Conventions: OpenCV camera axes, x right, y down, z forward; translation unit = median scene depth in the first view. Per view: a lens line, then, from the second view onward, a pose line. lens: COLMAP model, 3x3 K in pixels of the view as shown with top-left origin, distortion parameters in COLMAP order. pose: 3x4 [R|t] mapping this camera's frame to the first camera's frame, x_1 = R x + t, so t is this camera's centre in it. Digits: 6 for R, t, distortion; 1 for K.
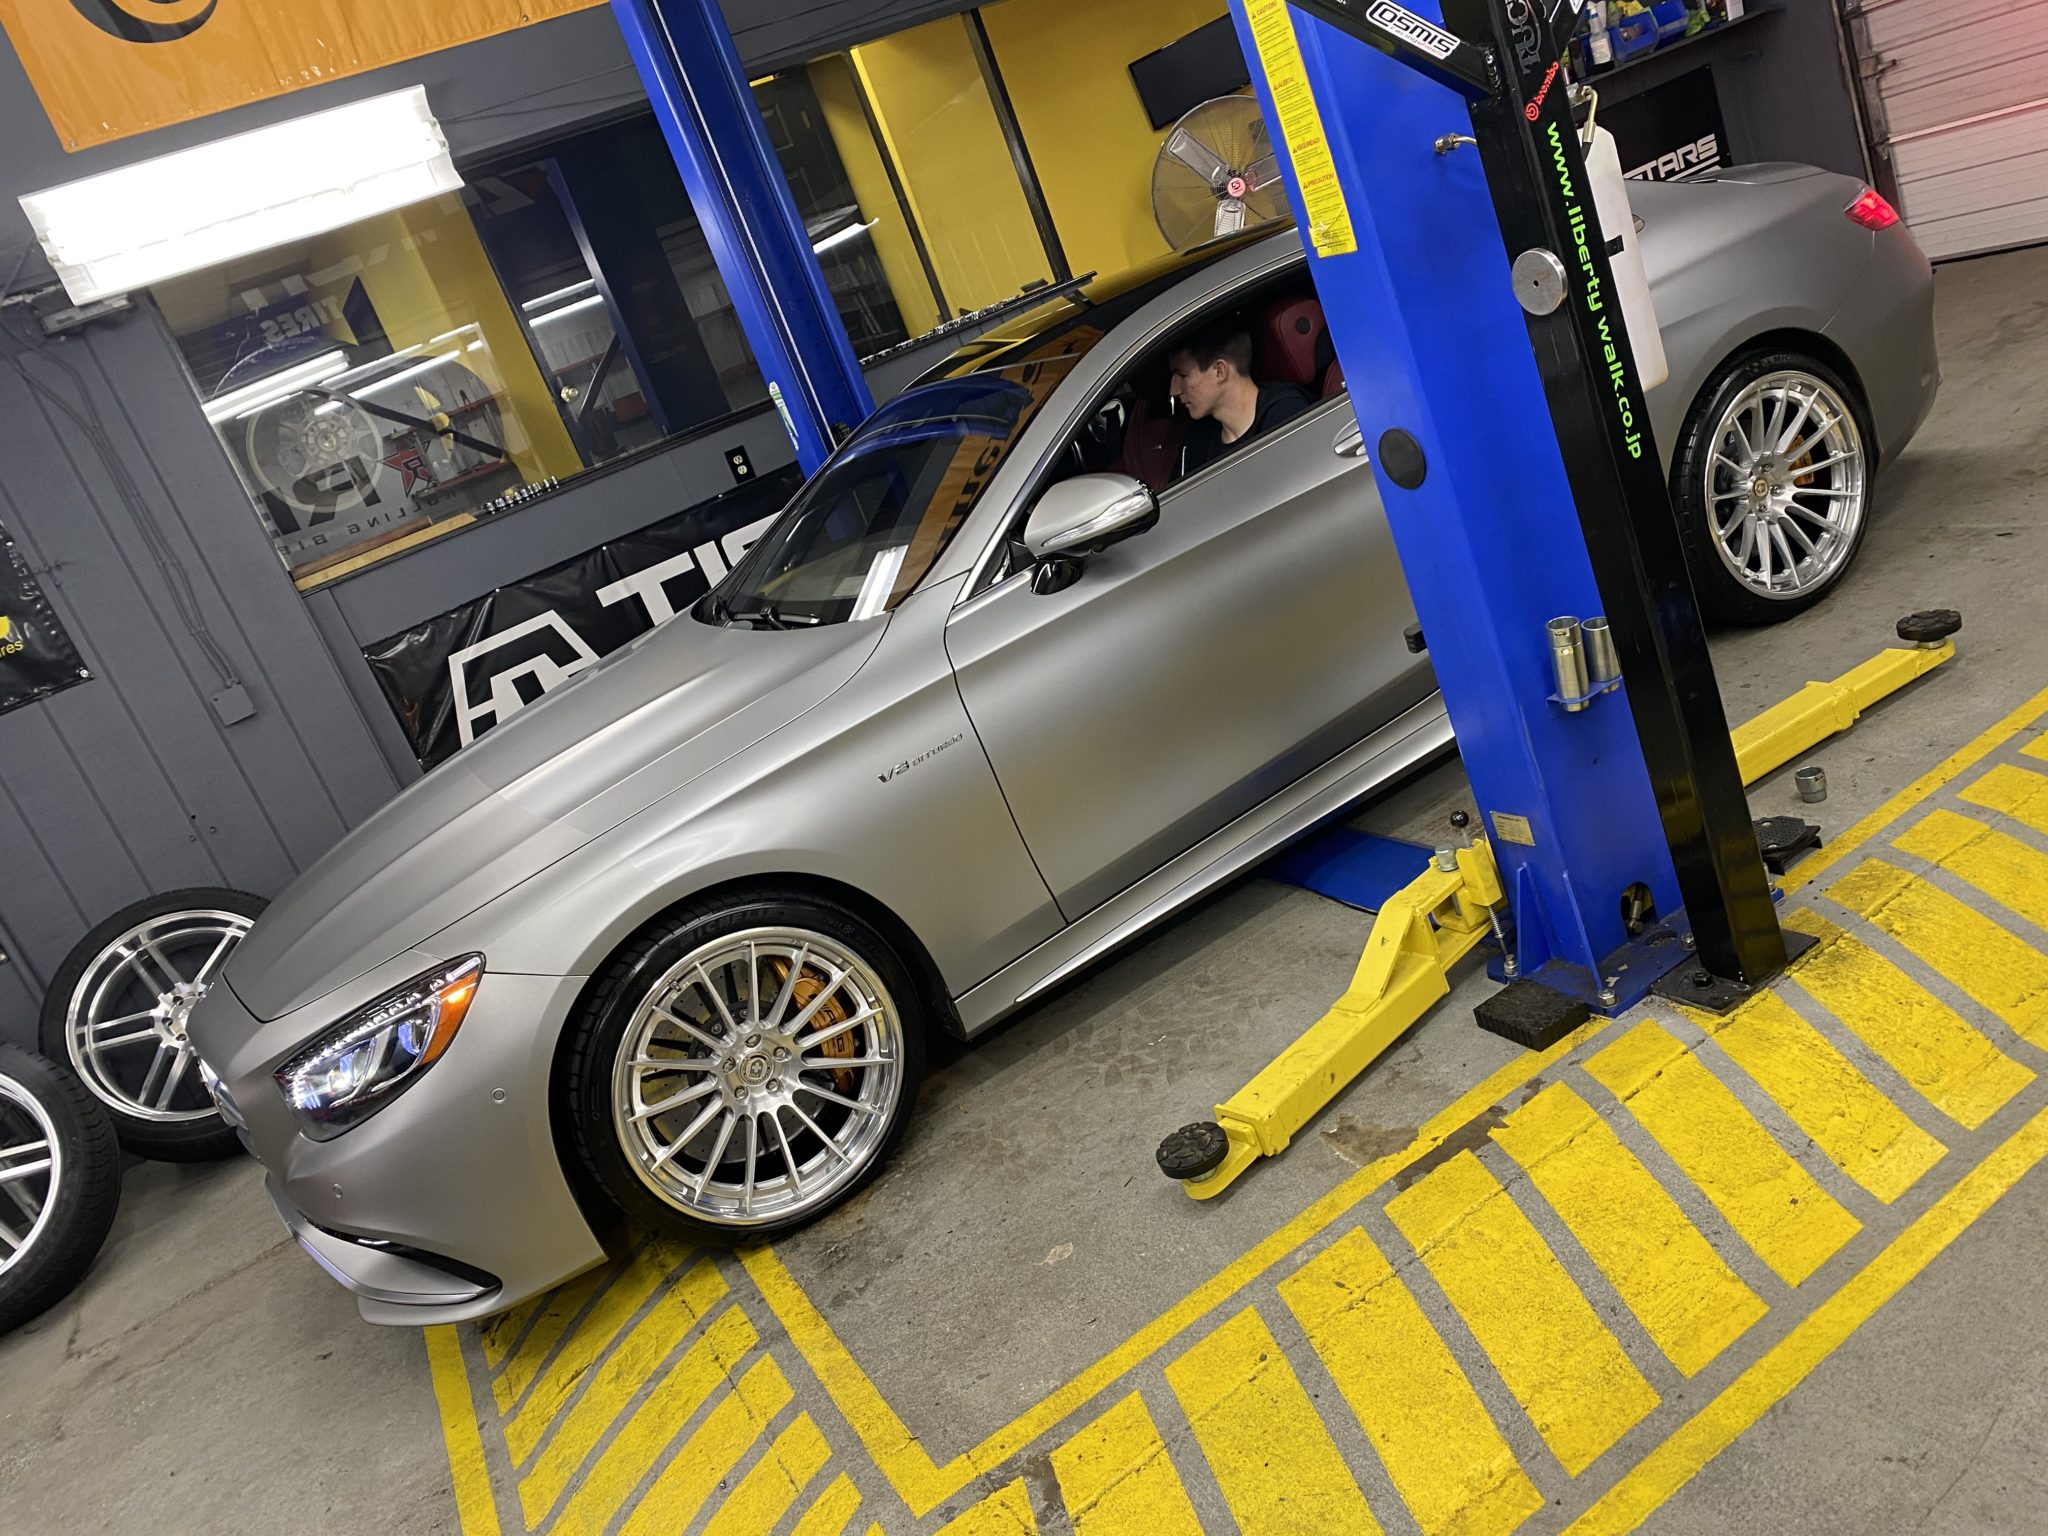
lens RADIAL K [[1546.5, 0, 1022.1], [0, 1546.5, 760.8], [0, 0, 1]] dist [0.007965, -0.009206]
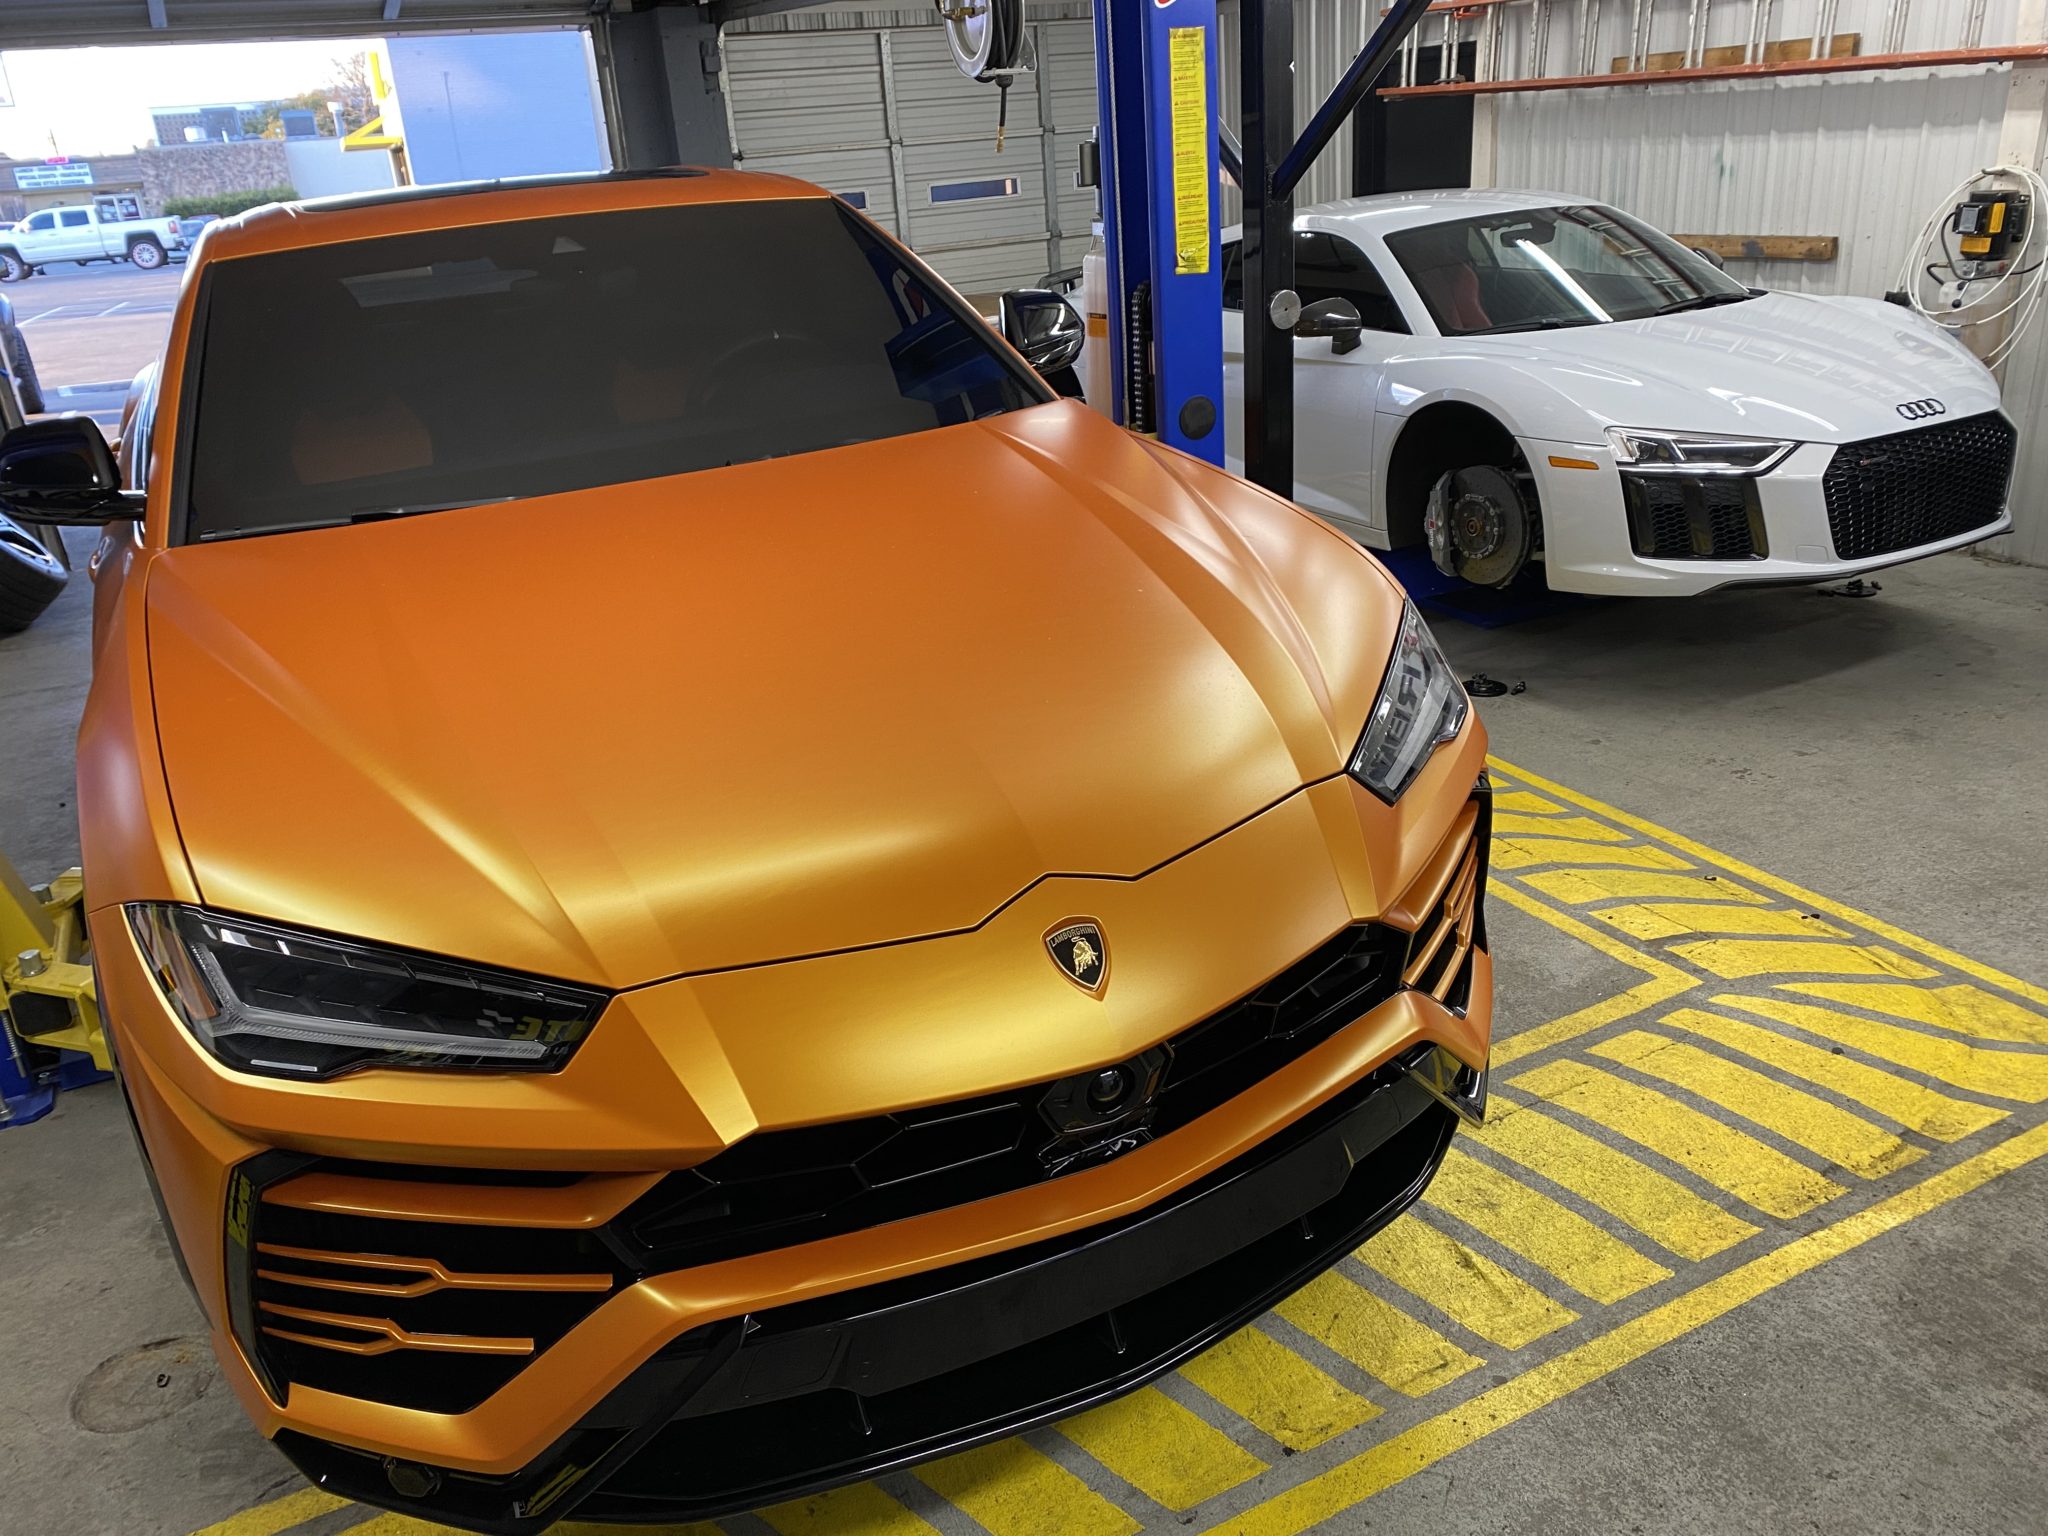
lens RADIAL K [[1546.5, 0, 1022.5], [0, 1546.5, 769.2], [0, 0, 1]] dist [0.007965, -0.009206]
pose [[0.039402, -0.039163, 0.998456, -1.474574], [0.362261, 0.931811, 0.022253, 0.034125], [-0.931243, 0.360825, 0.050903, 1.386091]]
